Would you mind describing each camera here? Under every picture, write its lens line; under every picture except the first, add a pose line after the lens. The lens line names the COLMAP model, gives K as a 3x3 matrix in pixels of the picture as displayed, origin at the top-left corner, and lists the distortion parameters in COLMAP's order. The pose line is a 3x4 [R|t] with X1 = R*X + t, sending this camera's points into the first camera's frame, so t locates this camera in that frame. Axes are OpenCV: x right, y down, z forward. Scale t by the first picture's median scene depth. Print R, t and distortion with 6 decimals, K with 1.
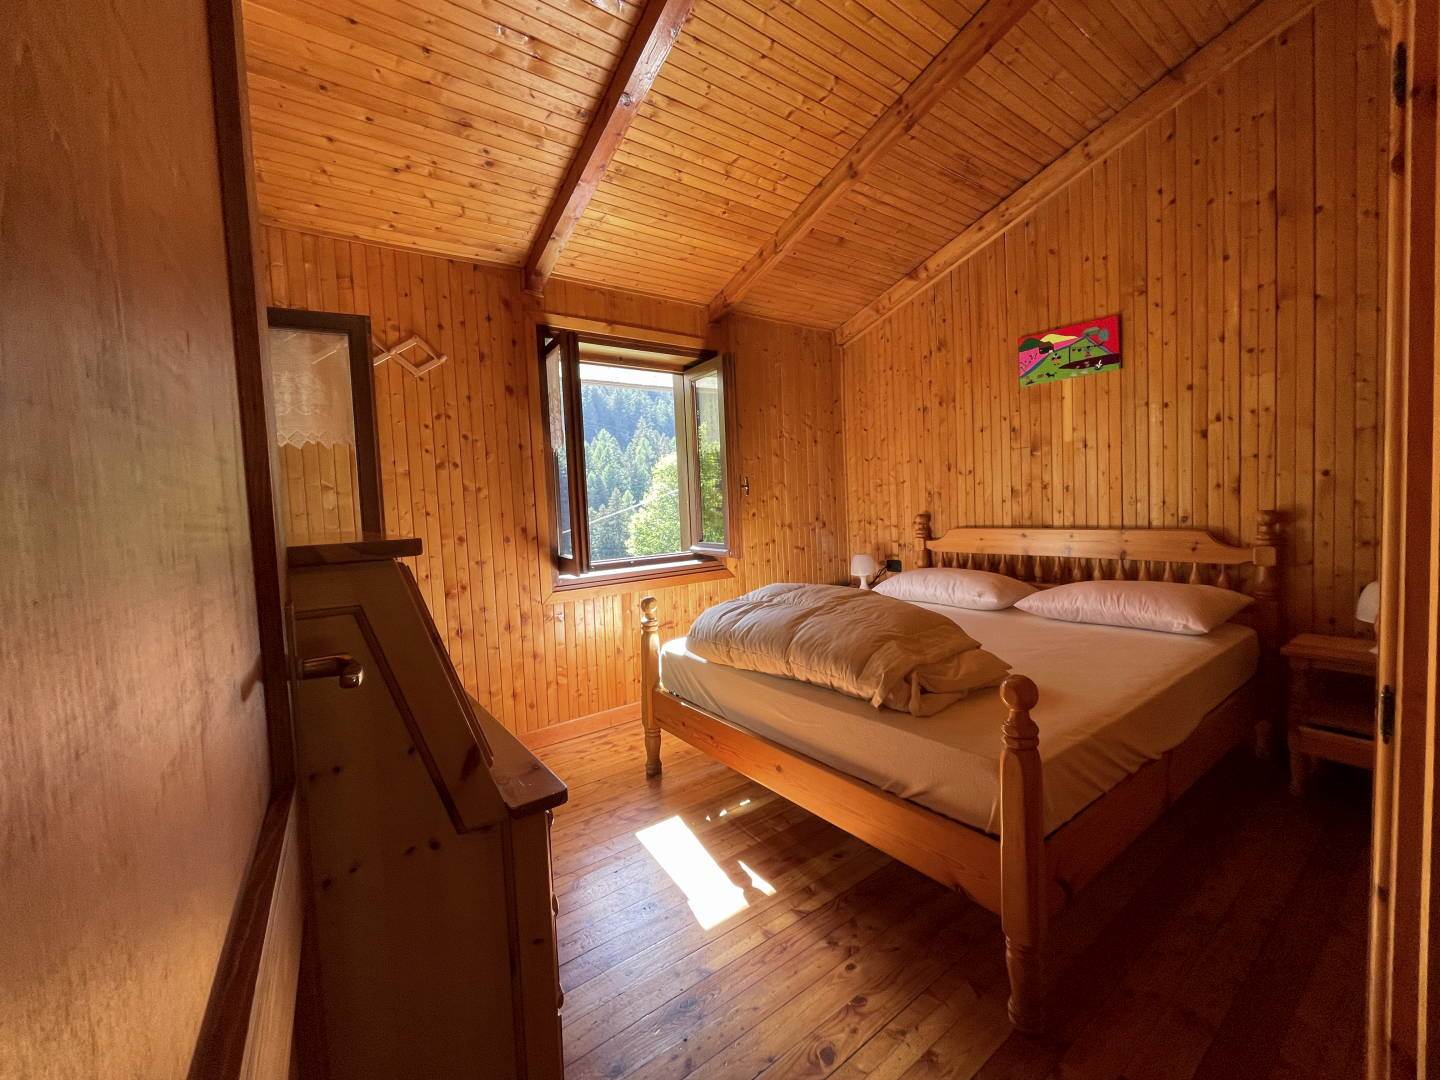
lens RADIAL K [[585.6, 0, 721.1], [0, 585.6, 539.3], [0, 0, 1]] dist [-0.001652, -0.000229]
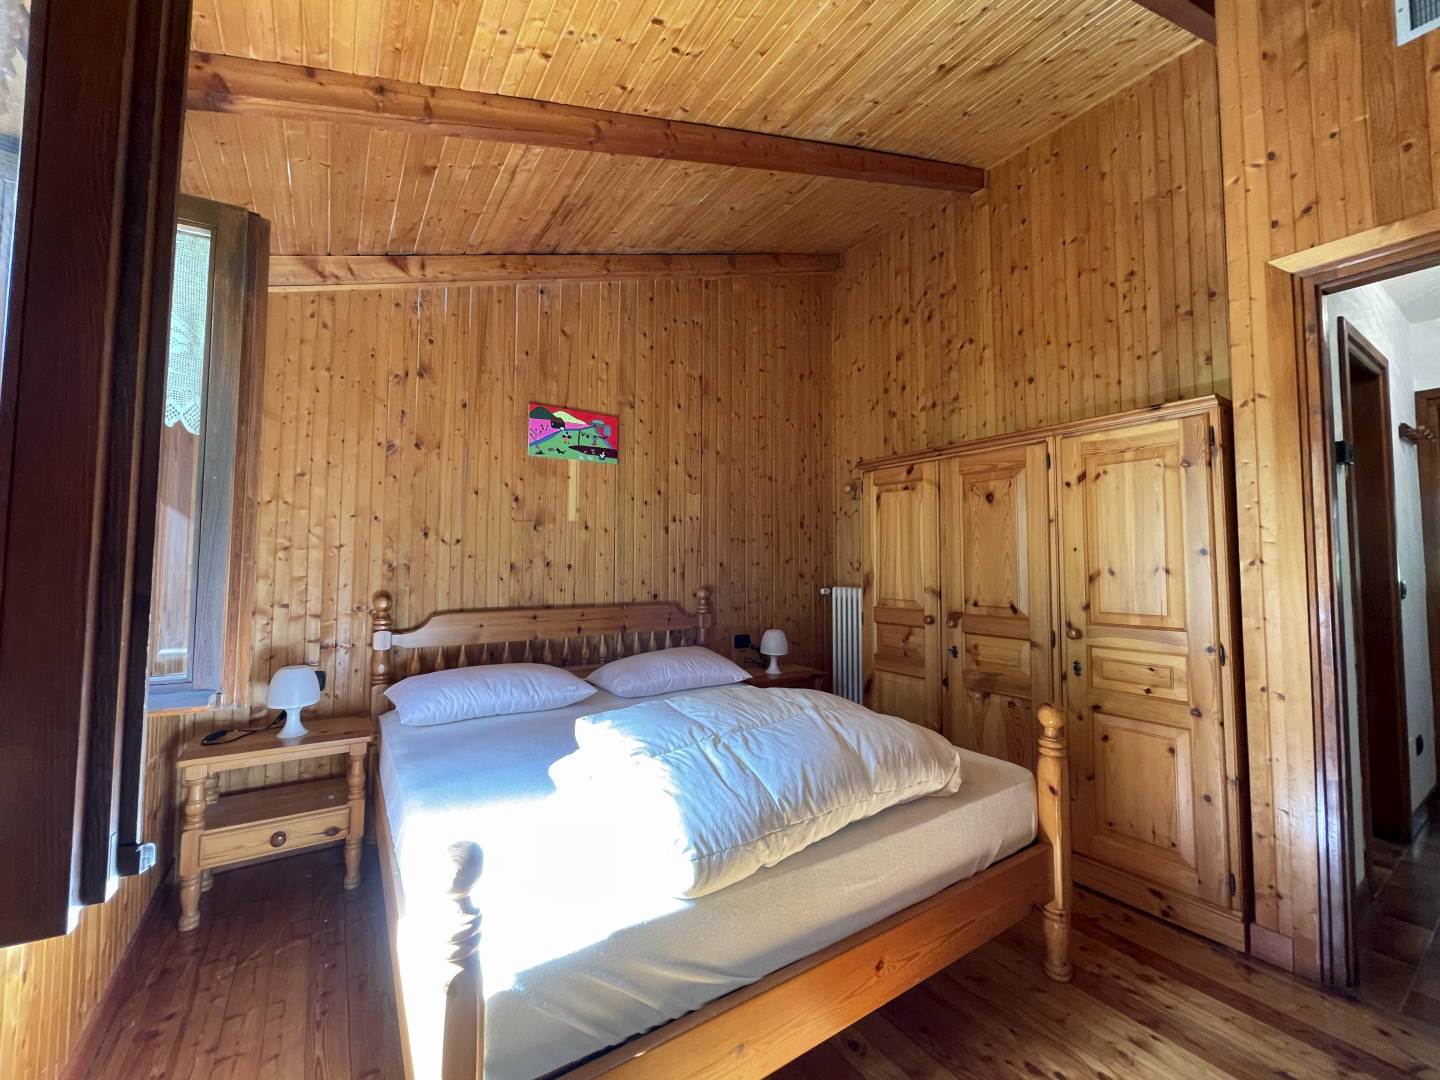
lens RADIAL K [[585.6, 0, 720.9], [0, 585.6, 534.1], [0, 0, 1]] dist [-0.001652, -0.000229]
pose [[0.054409, 0.100127, 0.993486, -0.372484], [0.059301, 0.992879, -0.103314, -0.023997], [-0.996756, 0.064536, 0.048084, 0.666763]]
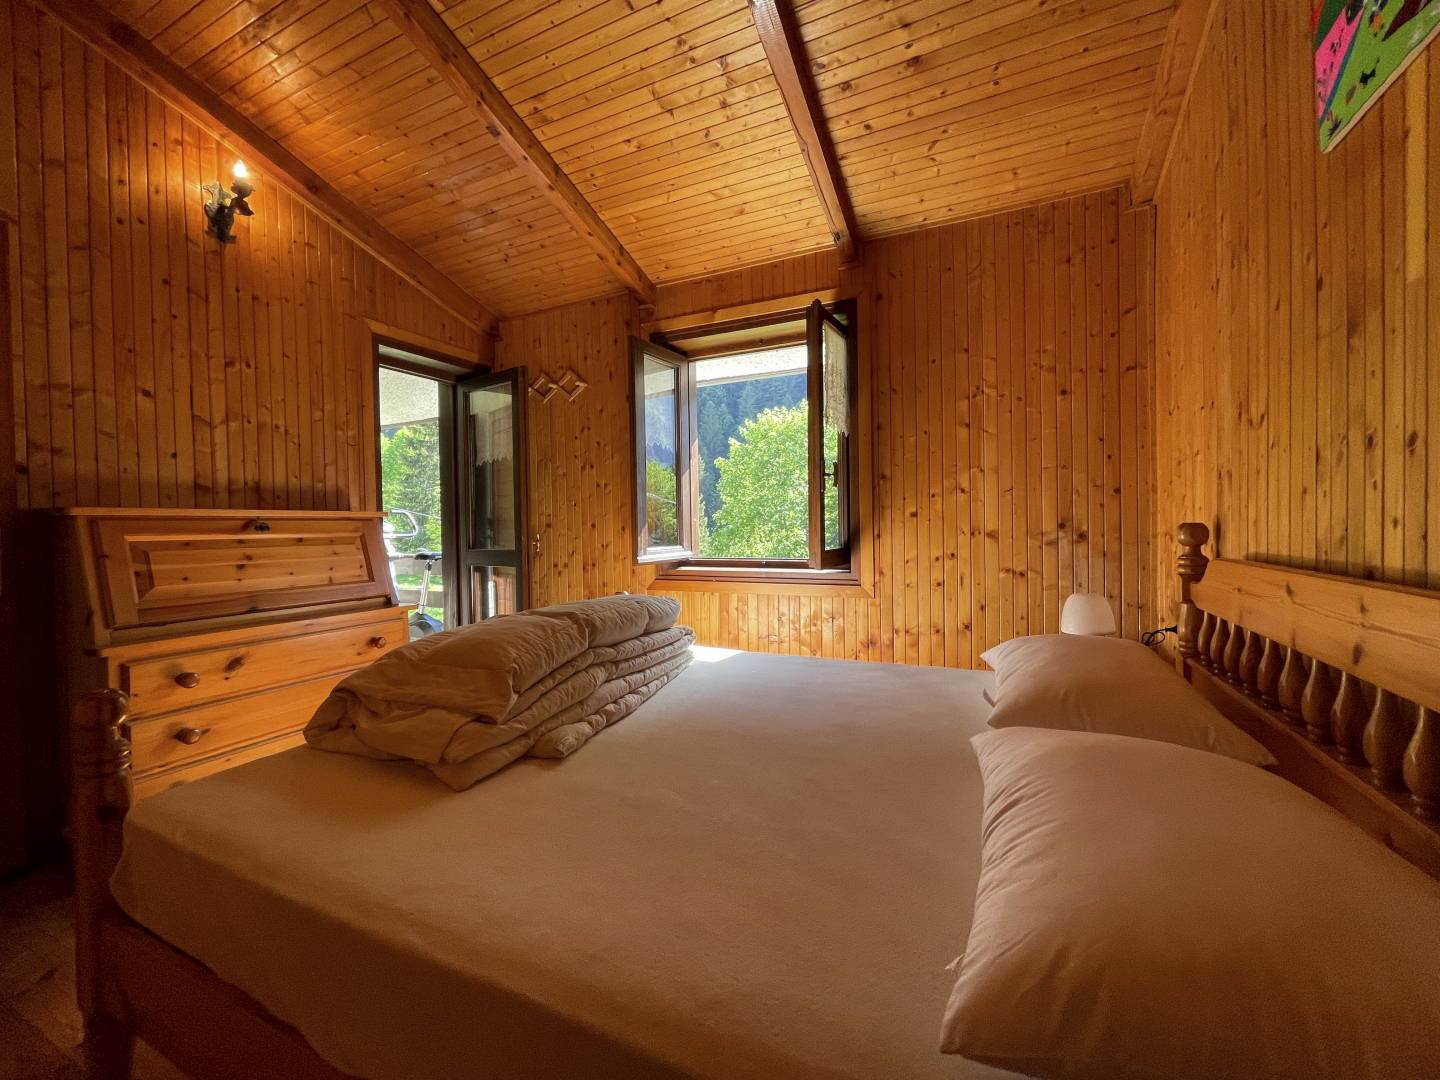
lens RADIAL K [[585.6, 0, 718.1], [0, 585.6, 534.2], [0, 0, 1]] dist [-0.001652, -0.000229]
pose [[0.475273, 0.053250, -0.878226, 0.666298], [-0.060549, 0.997780, 0.027731, -0.028114], [0.877753, 0.039996, 0.477442, 0.549107]]
